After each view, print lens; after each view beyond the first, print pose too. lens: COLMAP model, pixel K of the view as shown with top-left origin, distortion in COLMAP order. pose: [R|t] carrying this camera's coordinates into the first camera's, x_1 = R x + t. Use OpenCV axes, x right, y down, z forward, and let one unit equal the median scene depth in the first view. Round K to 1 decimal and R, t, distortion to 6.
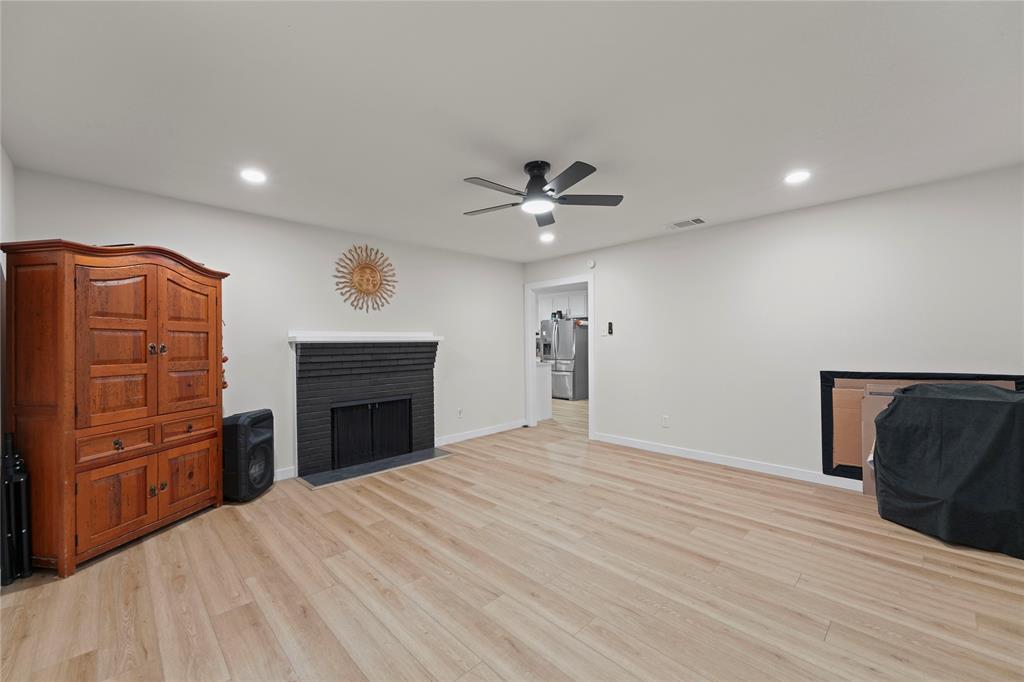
lens RADIAL K [[412.1, 0, 514.3], [0, 412.1, 344.0], [0, 0, 1]] dist [0.007891, -0.002422]
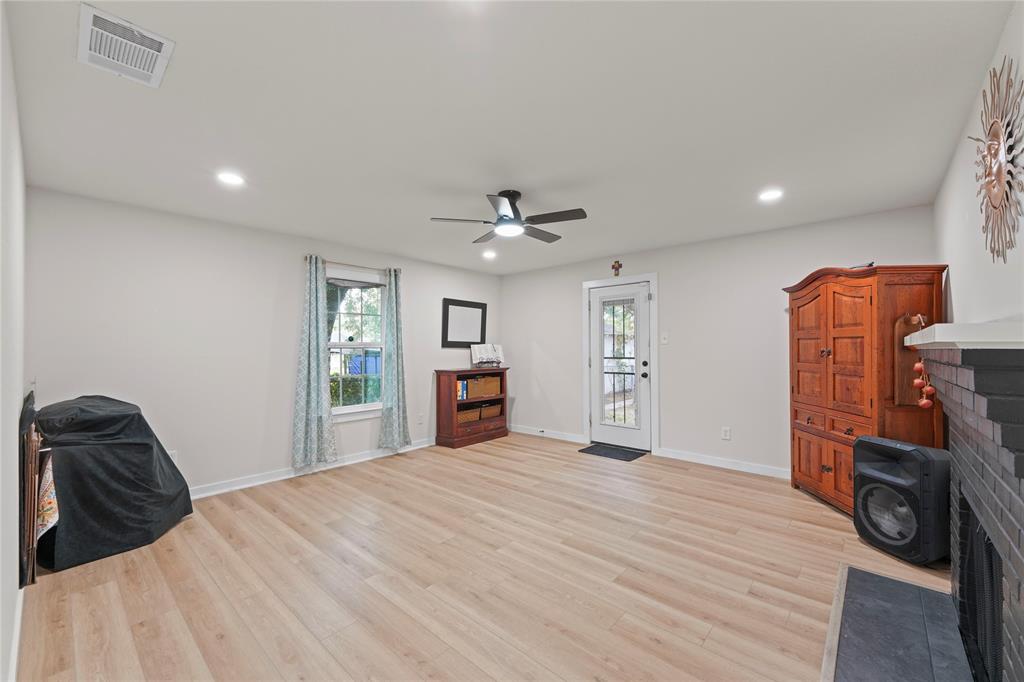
lens RADIAL K [[412.1, 0, 517.0], [0, 412.1, 343.5], [0, 0, 1]] dist [0.007891, -0.002422]
pose [[-0.997425, 0.013661, -0.070410, 0.112165], [0.014145, 0.999880, -0.006383, -0.019454], [0.070314, -0.007362, -0.997498, 1.984140]]
